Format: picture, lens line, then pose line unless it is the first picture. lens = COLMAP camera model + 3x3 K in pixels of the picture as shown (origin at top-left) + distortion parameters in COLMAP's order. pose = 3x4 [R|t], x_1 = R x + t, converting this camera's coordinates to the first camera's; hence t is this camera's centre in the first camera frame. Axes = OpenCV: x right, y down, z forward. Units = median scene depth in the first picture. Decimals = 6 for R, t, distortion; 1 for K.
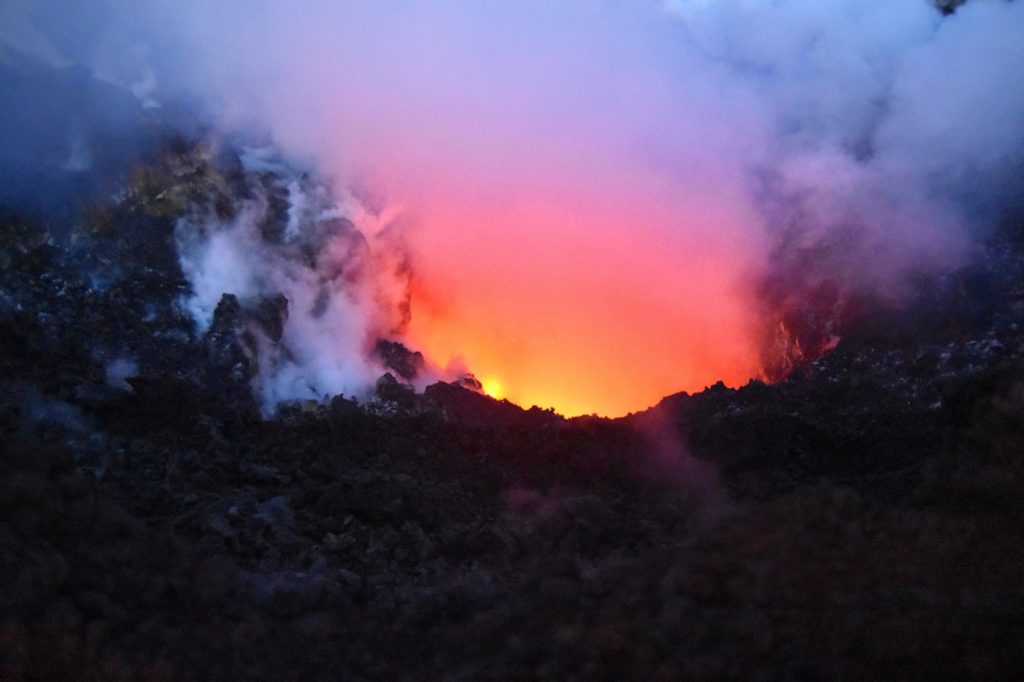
lens RADIAL K [[741.3, 0, 508.6], [0, 741.3, 341.2], [0, 0, 1]] dist [-0.134034, 0.118532]
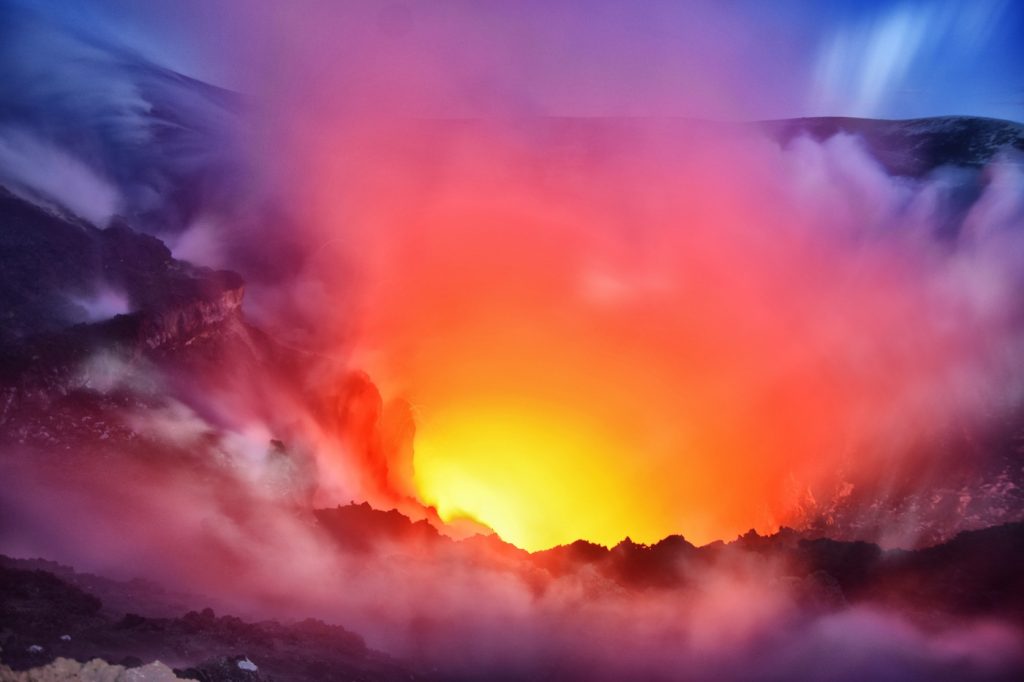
lens RADIAL K [[741.3, 0, 508.6], [0, 741.3, 341.2], [0, 0, 1]] dist [-0.134034, 0.118532]
pose [[0.997396, 0.008263, 0.071641, -0.123016], [0.007372, 0.976528, -0.215263, 0.015056], [-0.071738, 0.215231, 0.973925, -0.002109]]
